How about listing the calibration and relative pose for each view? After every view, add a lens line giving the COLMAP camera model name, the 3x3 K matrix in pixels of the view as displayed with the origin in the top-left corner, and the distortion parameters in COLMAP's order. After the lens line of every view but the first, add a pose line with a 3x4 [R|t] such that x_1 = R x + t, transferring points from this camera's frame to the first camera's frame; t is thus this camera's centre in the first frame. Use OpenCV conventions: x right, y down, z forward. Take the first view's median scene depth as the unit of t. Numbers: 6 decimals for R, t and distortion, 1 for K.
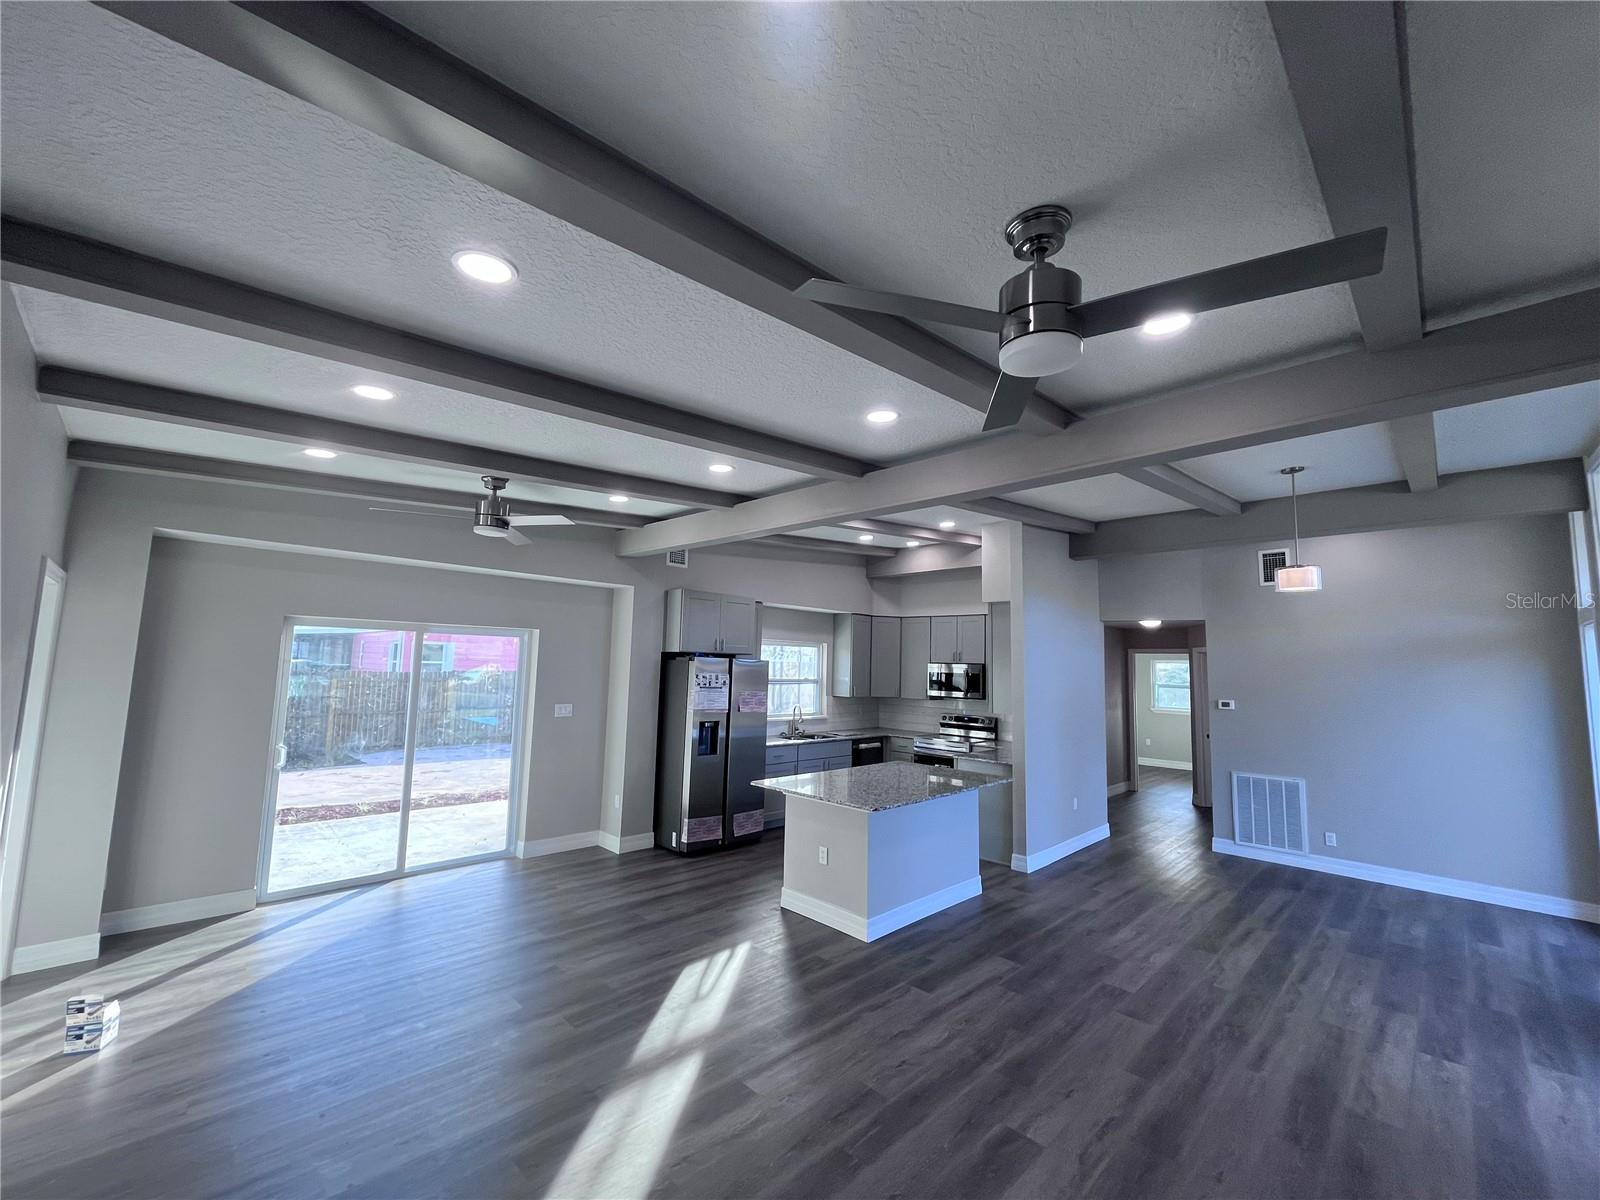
lens RADIAL K [[651.3, 0, 795.6], [0, 651.3, 597.8], [0, 0, 1]] dist [-0.006294, -0.000123]
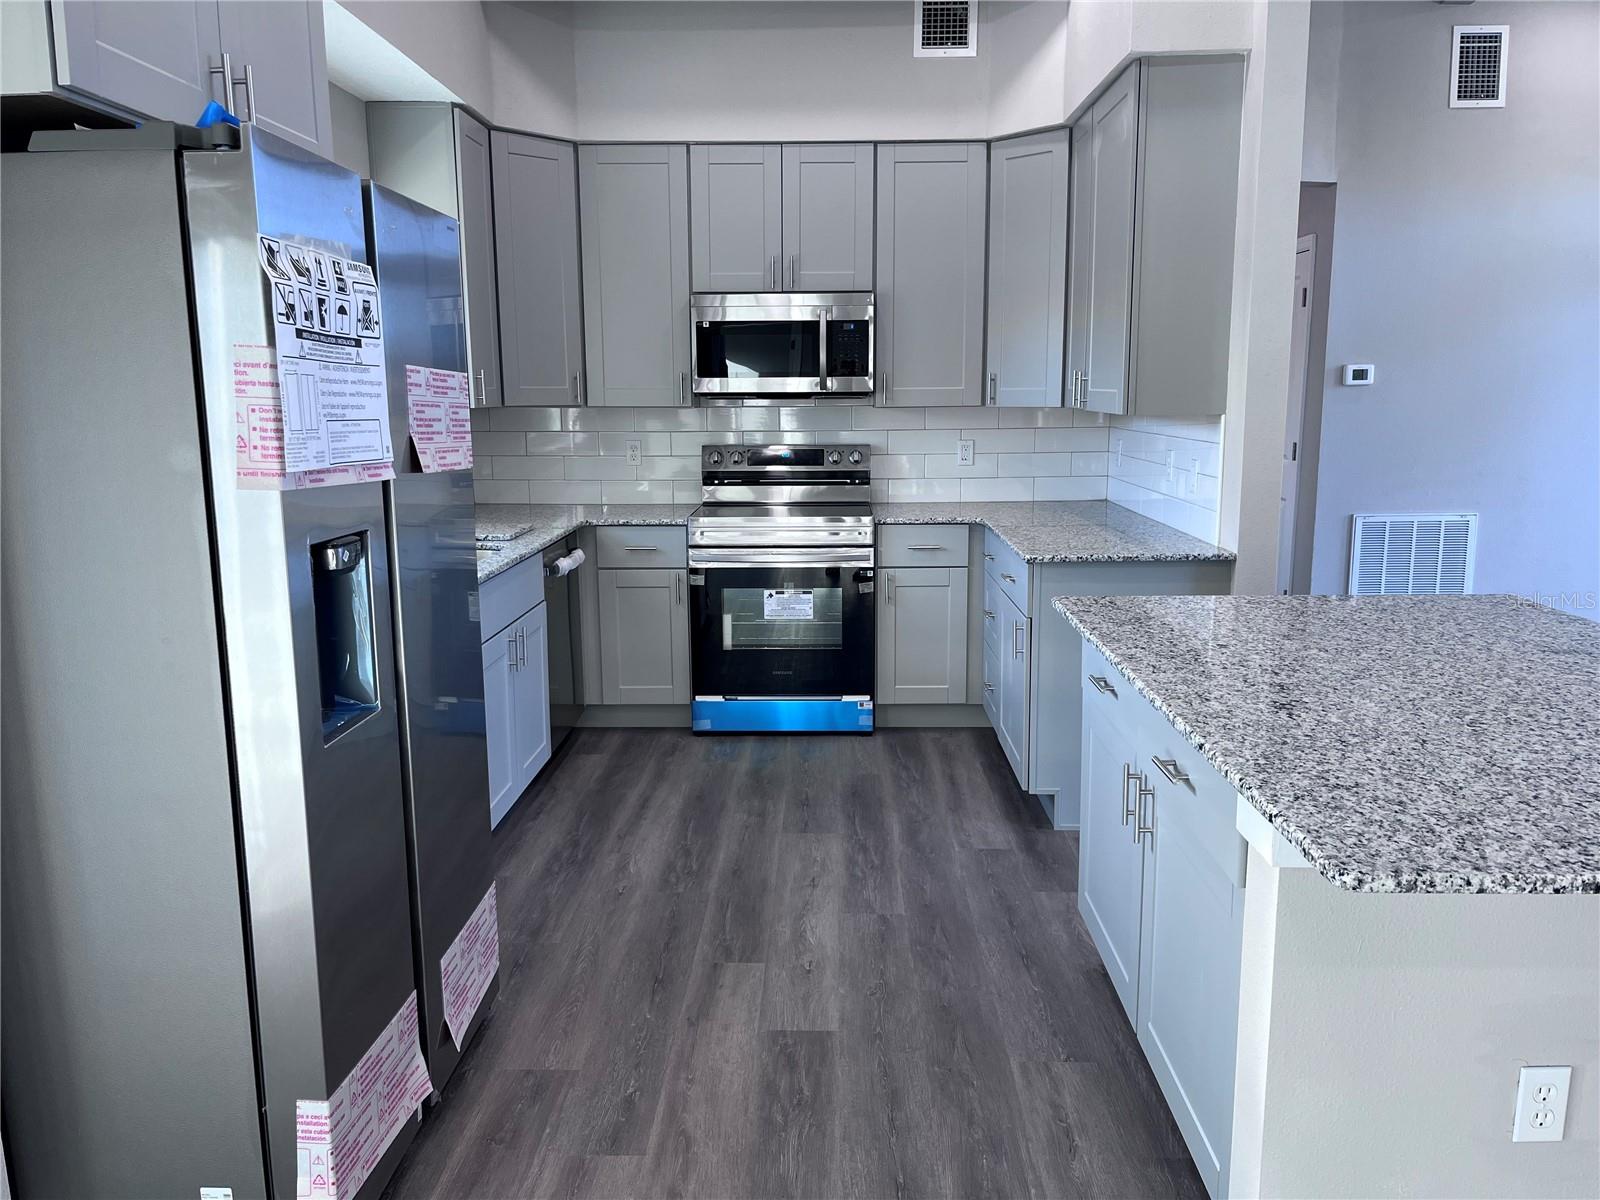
lens RADIAL K [[1213.8, 0, 800.0], [0, 1213.8, 600.0], [0, 0, 1]] dist [0.052261, -0.071332]
pose [[0.723386, -0.151169, 0.673692, -0.270518], [-0.044888, 0.963376, 0.264370, 0.118682], [-0.688984, -0.221482, 0.690107, 0.709648]]
